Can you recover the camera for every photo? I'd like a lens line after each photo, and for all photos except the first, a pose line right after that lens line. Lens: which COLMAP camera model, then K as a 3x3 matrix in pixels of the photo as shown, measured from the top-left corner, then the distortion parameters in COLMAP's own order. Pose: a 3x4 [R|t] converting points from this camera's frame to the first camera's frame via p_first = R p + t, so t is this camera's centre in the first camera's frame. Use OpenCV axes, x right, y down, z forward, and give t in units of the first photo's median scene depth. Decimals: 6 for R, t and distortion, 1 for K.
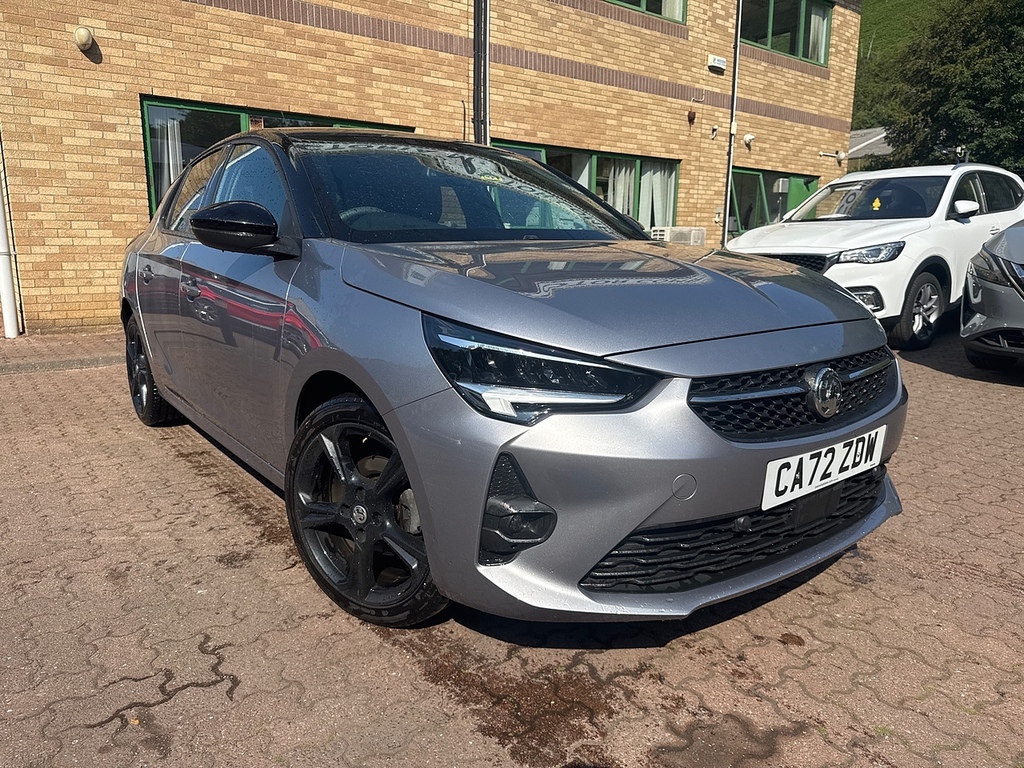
lens RADIAL K [[719.6, 0, 509.8], [0, 719.6, 383.8], [0, 0, 1]] dist [0.013811, -0.025112]
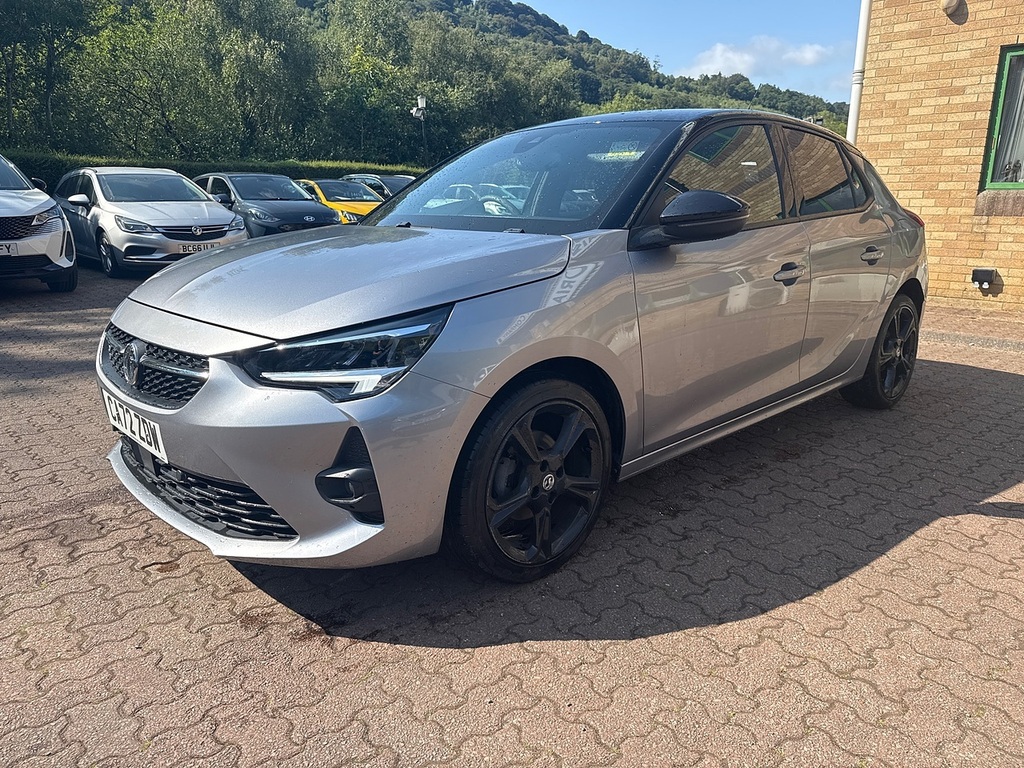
lens RADIAL K [[719.6, 0, 513.3], [0, 719.6, 382.9], [0, 0, 1]] dist [0.013811, -0.025112]
pose [[0.081547, 0.243749, -0.966404, 0.248333], [-0.187819, 0.956019, 0.225281, -0.053685], [0.978813, 0.163138, 0.123741, 0.220187]]
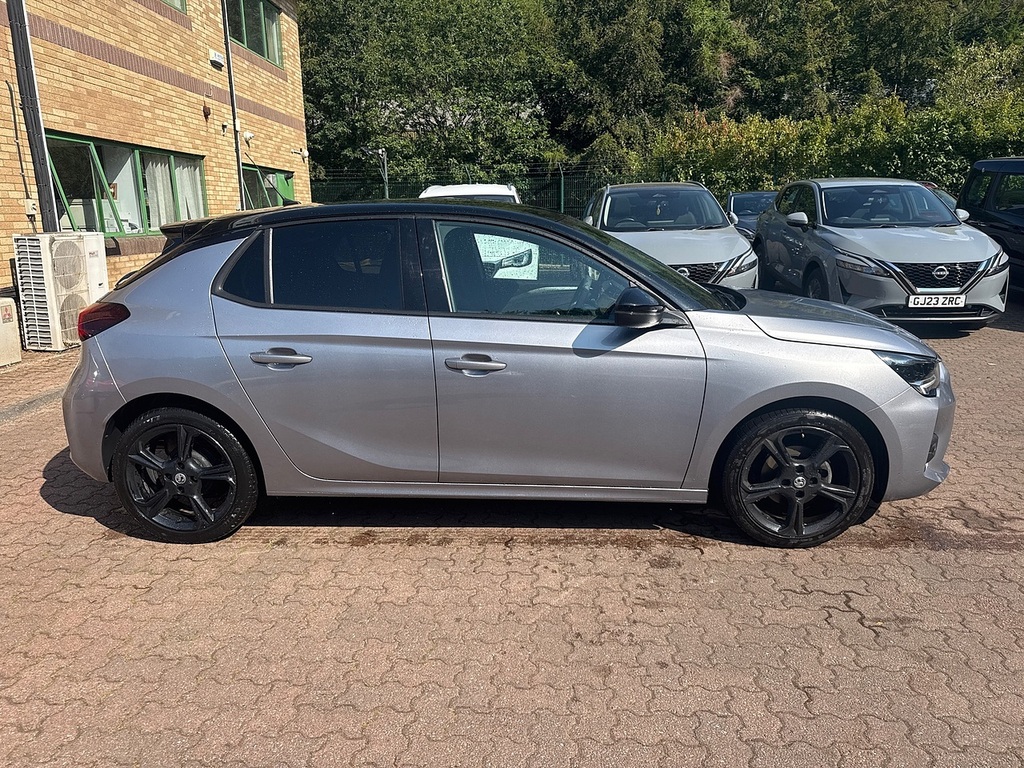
lens RADIAL K [[719.6, 0, 509.4], [0, 719.6, 387.0], [0, 0, 1]] dist [0.013811, -0.025112]
pose [[0.651865, -0.191318, 0.733805, -0.287788], [0.163361, 0.980361, 0.110480, -0.050093], [-0.740530, 0.047857, 0.670317, 0.065686]]
